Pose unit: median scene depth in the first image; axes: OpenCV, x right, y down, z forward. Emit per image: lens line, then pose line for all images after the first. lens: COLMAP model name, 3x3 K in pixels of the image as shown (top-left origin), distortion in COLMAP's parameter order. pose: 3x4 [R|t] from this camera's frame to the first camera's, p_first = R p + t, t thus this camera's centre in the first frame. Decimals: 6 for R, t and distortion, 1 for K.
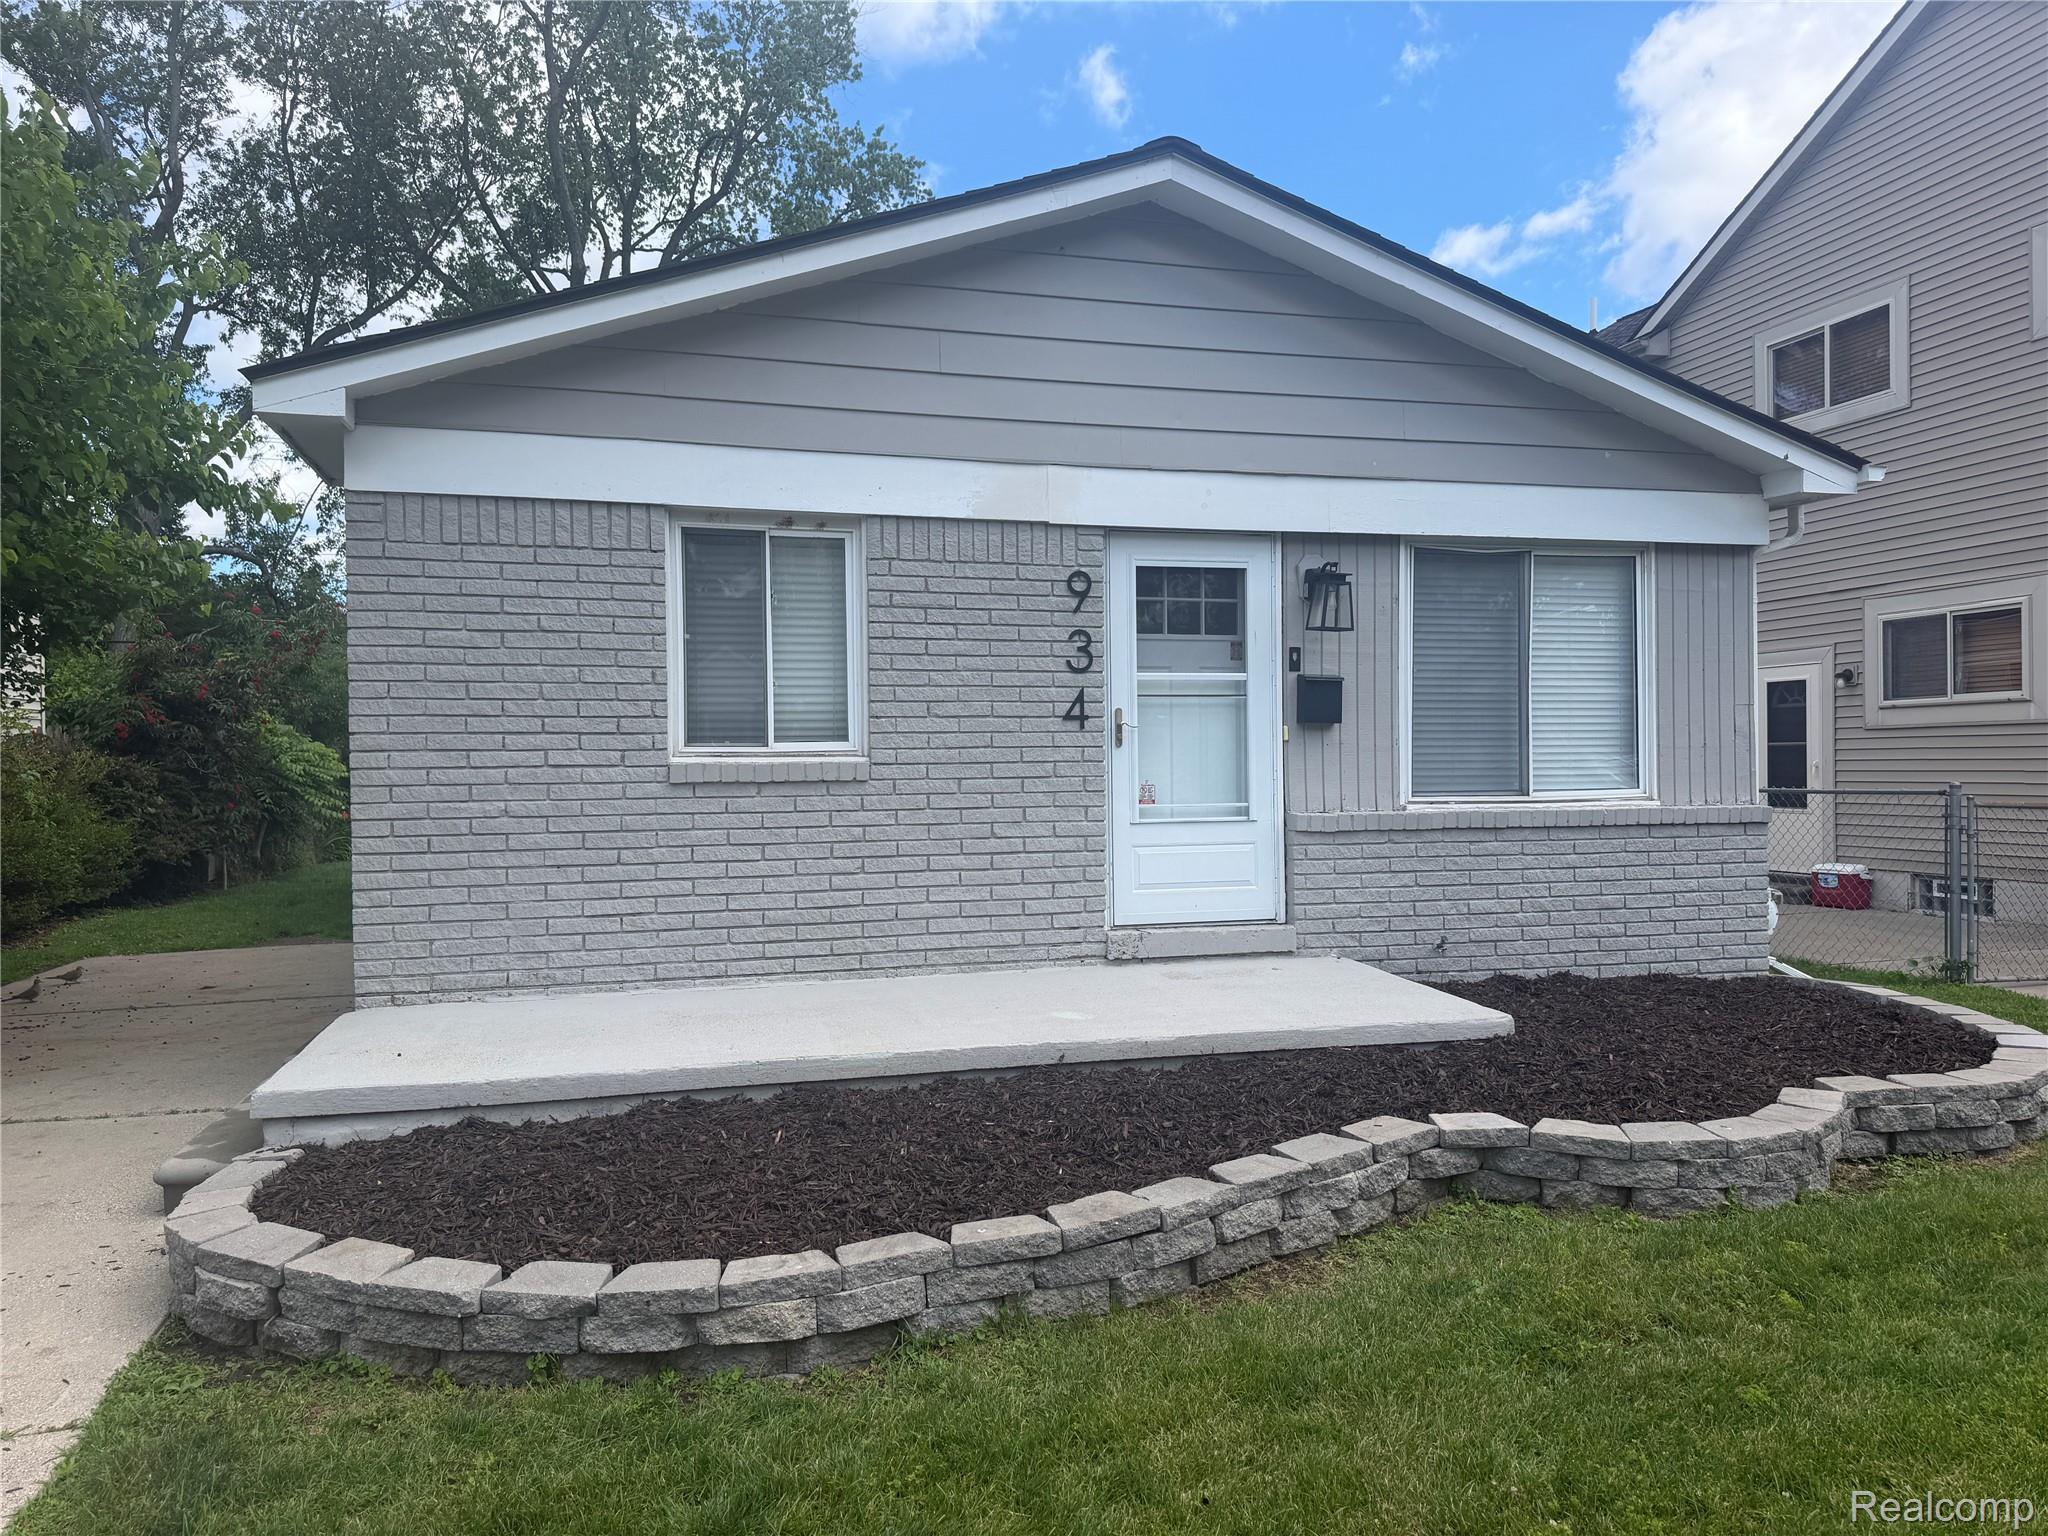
lens RADIAL K [[1451.3, 0, 1032.6], [0, 1451.3, 772.0], [0, 0, 1]] dist [0.118276, -0.161504]
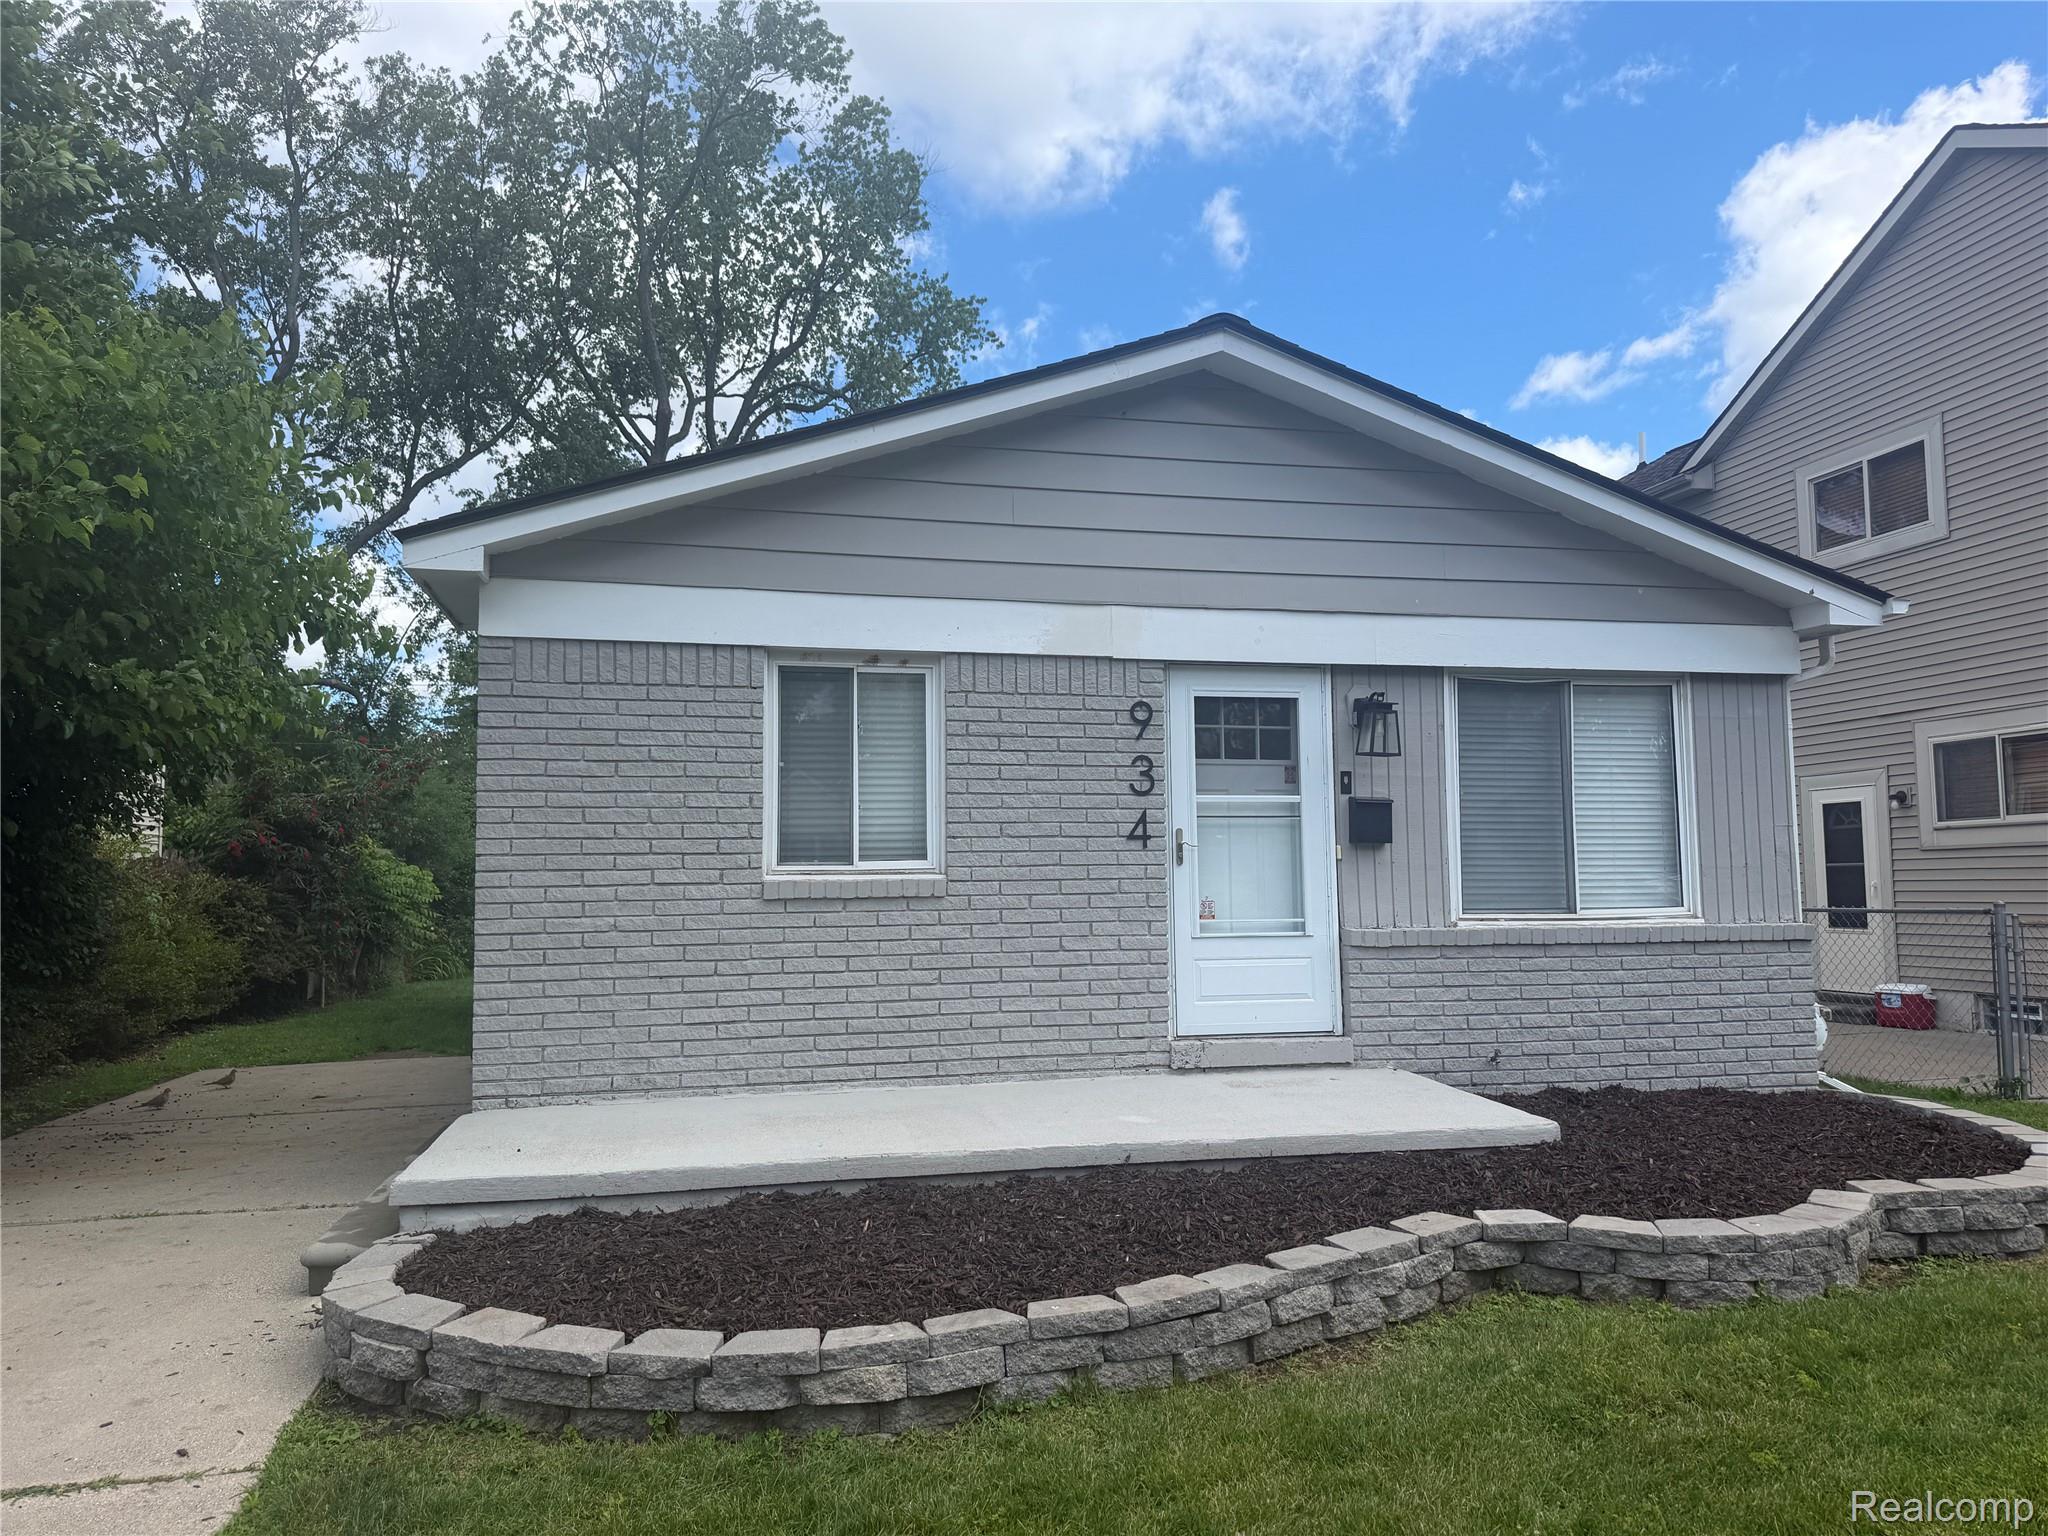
lens RADIAL K [[1451.3, 0, 1032.6], [0, 1451.3, 772.0], [0, 0, 1]] dist [0.118276, -0.161504]
pose [[0.998994, -0.004002, -0.044654, -0.000473], [0.000282, 0.996550, -0.082995, 0.003290], [0.044832, 0.082899, 0.995549, -0.074410]]
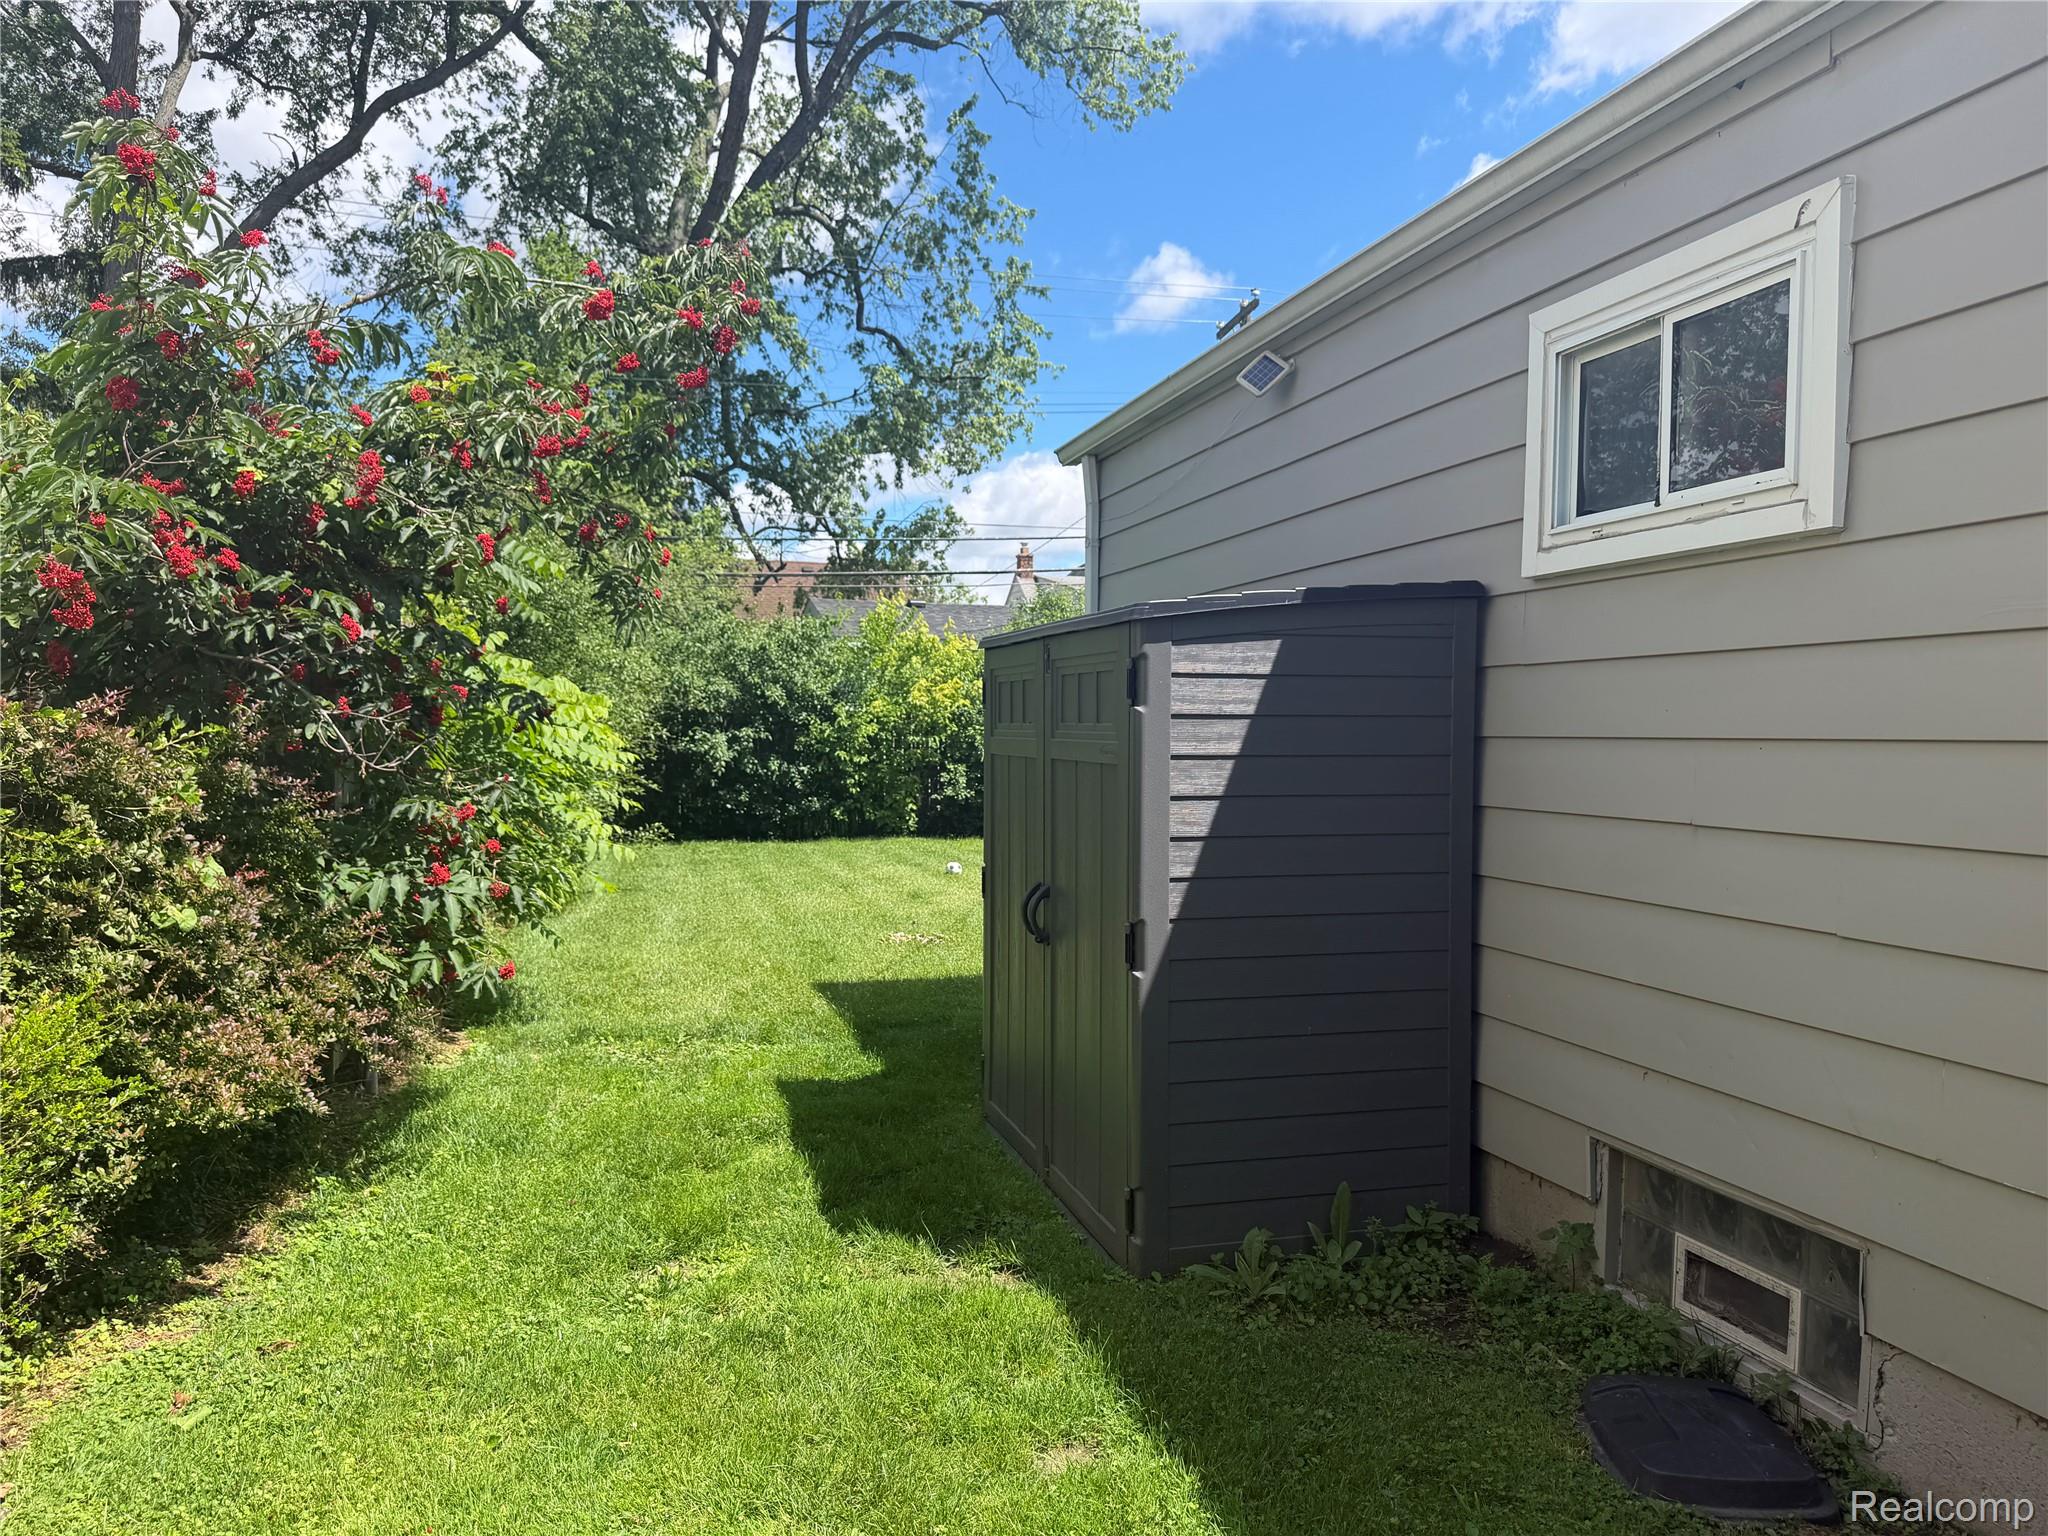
lens RADIAL K [[1451.3, 0, 1032.6], [0, 1451.3, 772.0], [0, 0, 1]] dist [0.118276, -0.161504]
pose [[0.999888, 0.012058, 0.008847, -1.117813], [-0.012281, 0.999599, 0.025498, -0.016873], [-0.008536, -0.025603, 0.999636, 1.849294]]
